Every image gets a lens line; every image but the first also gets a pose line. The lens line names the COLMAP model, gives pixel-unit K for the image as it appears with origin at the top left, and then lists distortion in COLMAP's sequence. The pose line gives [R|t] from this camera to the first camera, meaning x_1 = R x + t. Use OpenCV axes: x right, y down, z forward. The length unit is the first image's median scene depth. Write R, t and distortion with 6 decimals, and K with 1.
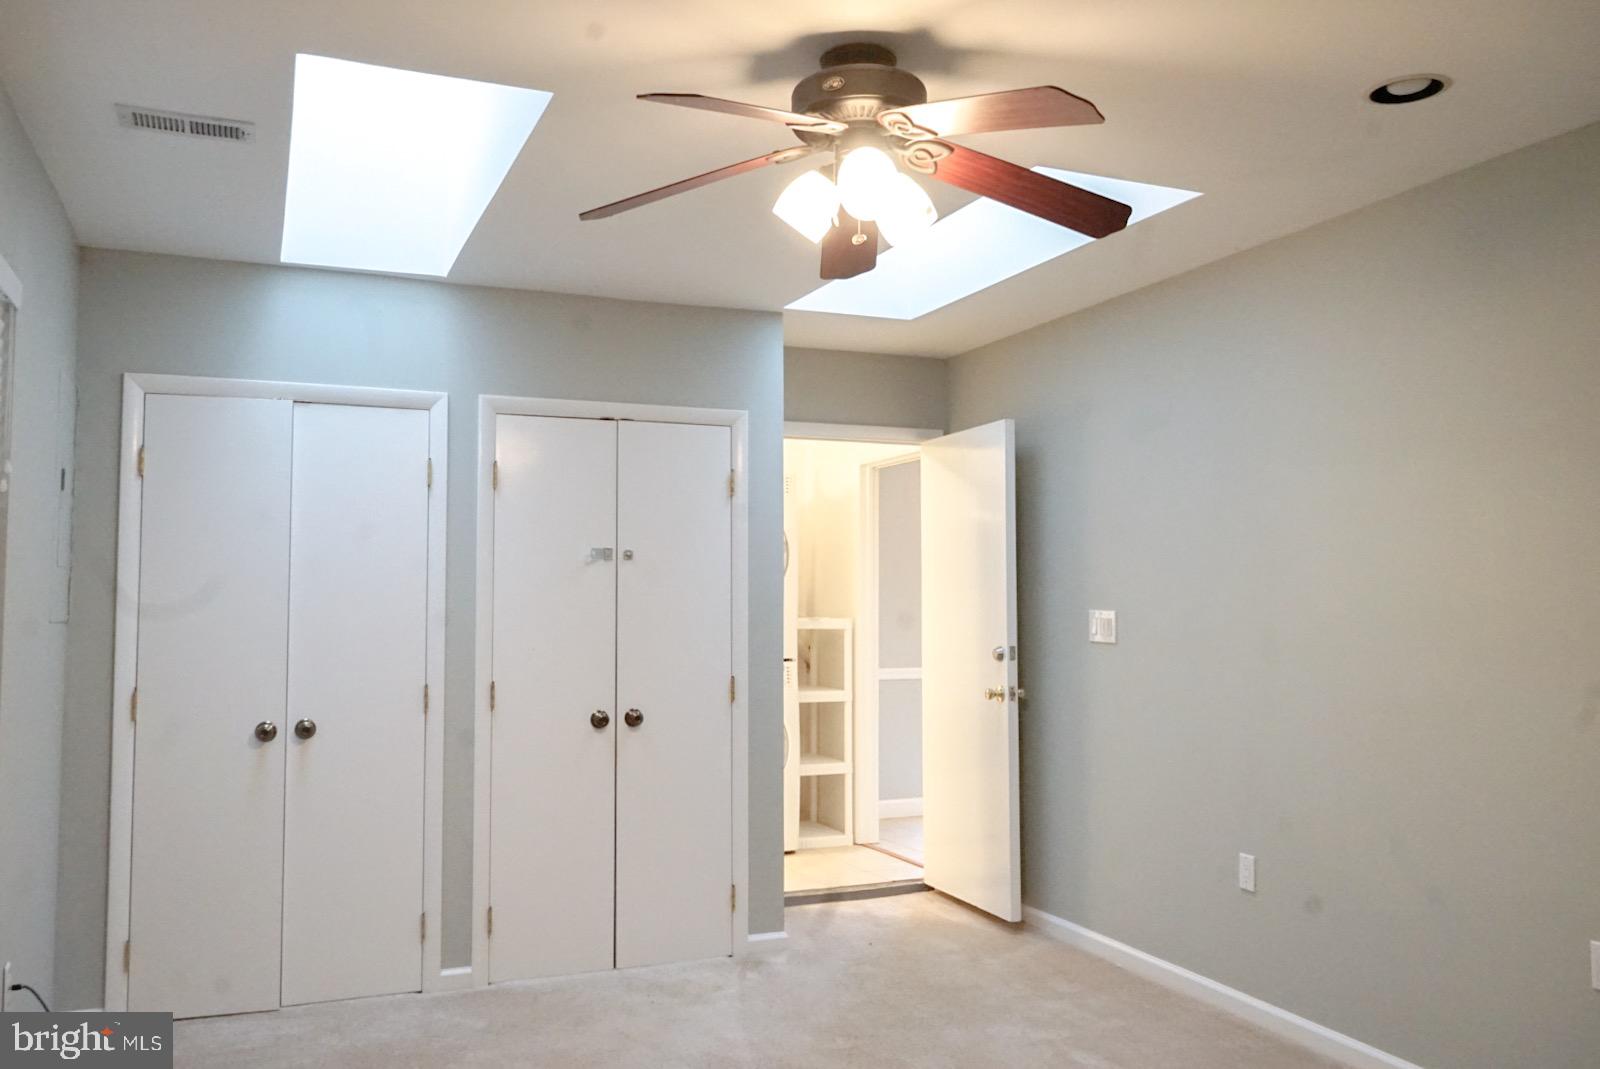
lens RADIAL K [[1324.4, 0, 800.0], [0, 1324.4, 534.5], [0, 0, 1]] dist [-0.007650, 0.015079]
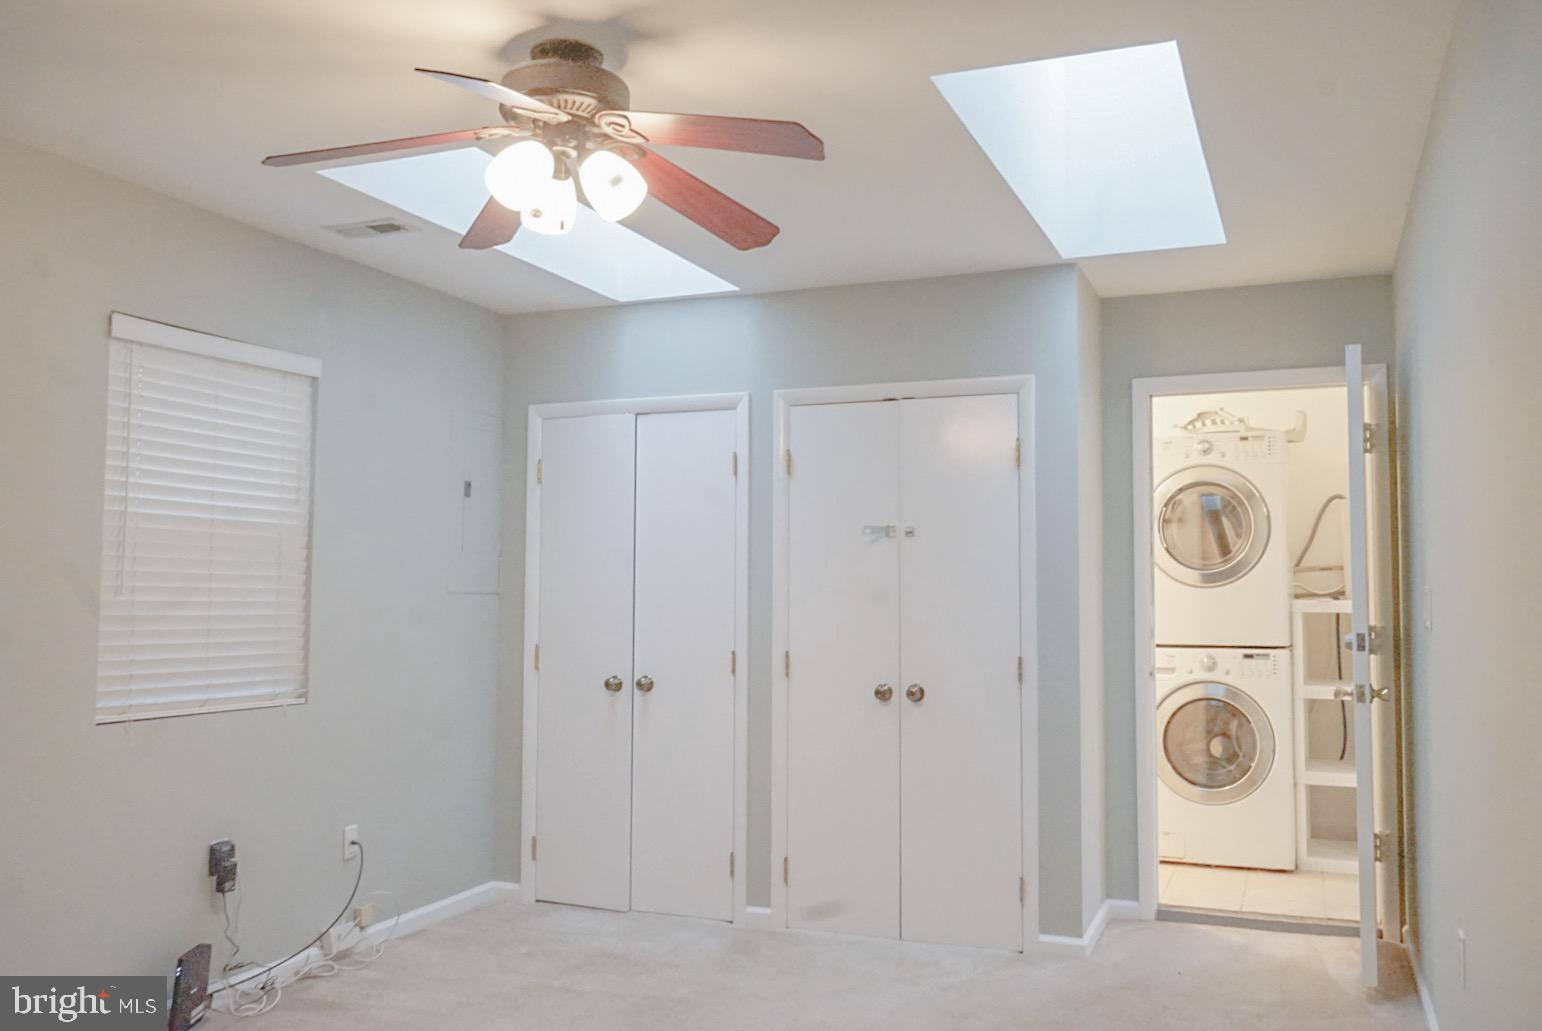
lens RADIAL K [[1276.4, 0, 771.0], [0, 1276.4, 515.5], [0, 0, 1]] dist [-0.007650, 0.015079]
pose [[0.685562, -0.036049, -0.727121, 0.530163], [0.035110, 0.999248, -0.016437, 0.016090], [0.727167, -0.014260, 0.686313, 0.269086]]
